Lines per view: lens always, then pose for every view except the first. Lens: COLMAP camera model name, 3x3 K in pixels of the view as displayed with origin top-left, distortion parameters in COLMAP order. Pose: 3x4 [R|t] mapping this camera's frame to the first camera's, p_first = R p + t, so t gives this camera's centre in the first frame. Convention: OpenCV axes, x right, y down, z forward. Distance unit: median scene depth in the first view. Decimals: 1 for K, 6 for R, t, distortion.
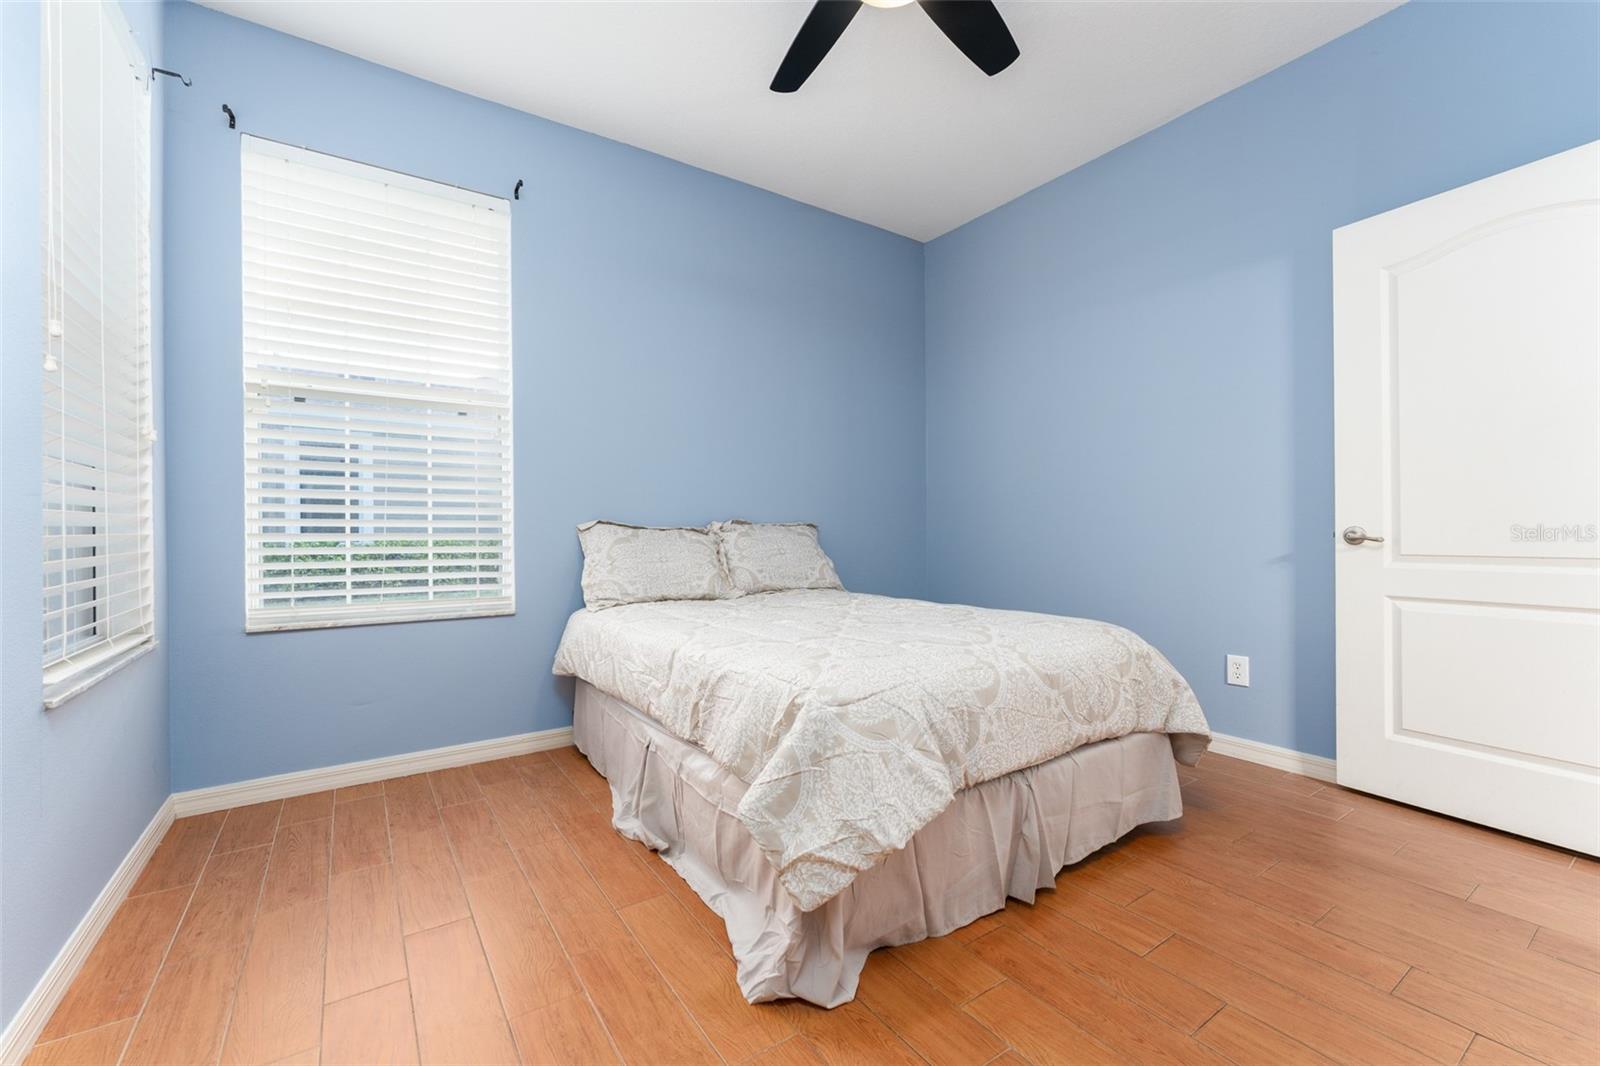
lens RADIAL K [[648.8, 0, 795.3], [0, 648.8, 522.6], [0, 0, 1]] dist [-0.001470, -0.000018]
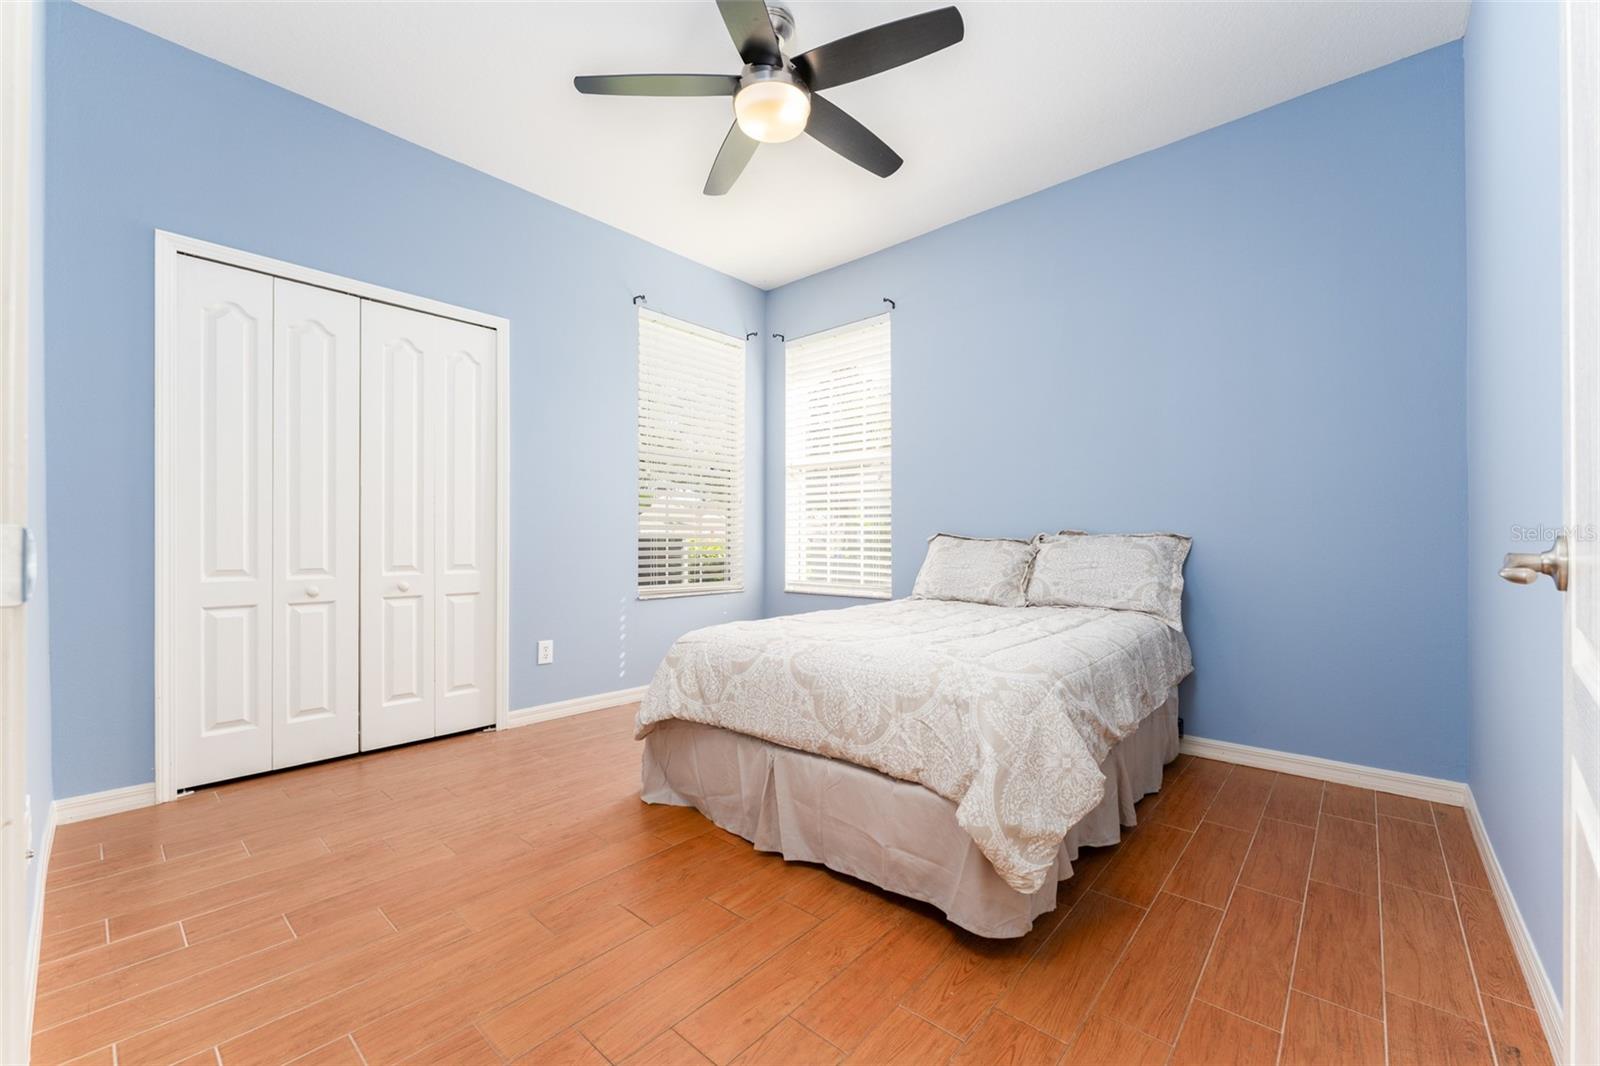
lens RADIAL K [[644.7, 0, 800.0], [0, 644.7, 533.0], [0, 0, 1]] dist [-0.000752, 0.000009]
pose [[0.251320, -0.009409, -0.967858, 1.311196], [0.007736, 0.999940, -0.007712, 0.005762], [0.967873, -0.005549, 0.251377, 0.657763]]
